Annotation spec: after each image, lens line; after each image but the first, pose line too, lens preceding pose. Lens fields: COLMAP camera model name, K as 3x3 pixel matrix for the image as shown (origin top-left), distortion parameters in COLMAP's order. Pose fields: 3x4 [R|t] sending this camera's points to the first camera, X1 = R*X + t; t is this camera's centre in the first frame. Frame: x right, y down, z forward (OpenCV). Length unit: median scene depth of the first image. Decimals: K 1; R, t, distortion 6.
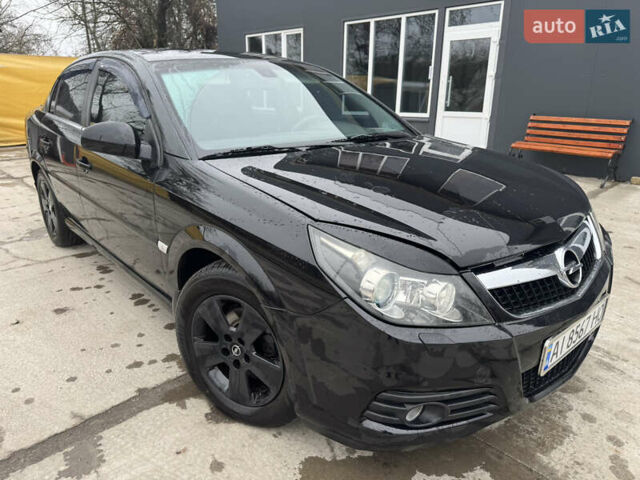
lens RADIAL K [[465.7, 0, 321.7], [0, 465.7, 237.4], [0, 0, 1]] dist [0.038662, -0.038996]
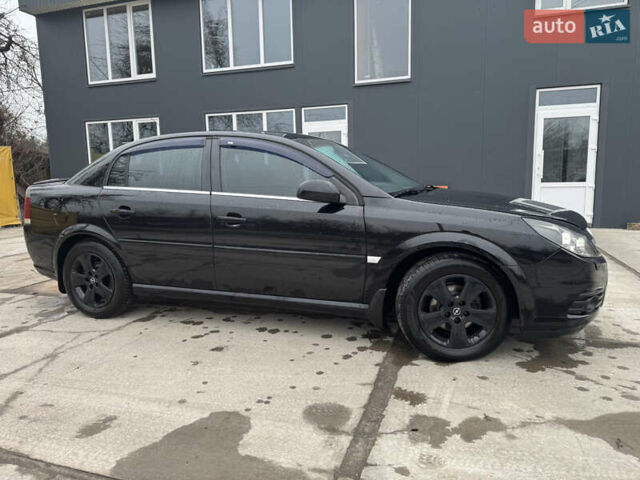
lens RADIAL K [[465.7, 0, 318.4], [0, 465.7, 245.1], [0, 0, 1]] dist [0.038662, -0.038996]
pose [[0.874668, -0.092305, 0.475852, -0.969013], [0.169683, 0.977892, -0.122206, 0.102097], [-0.454052, 0.187633, 0.870994, -0.131776]]
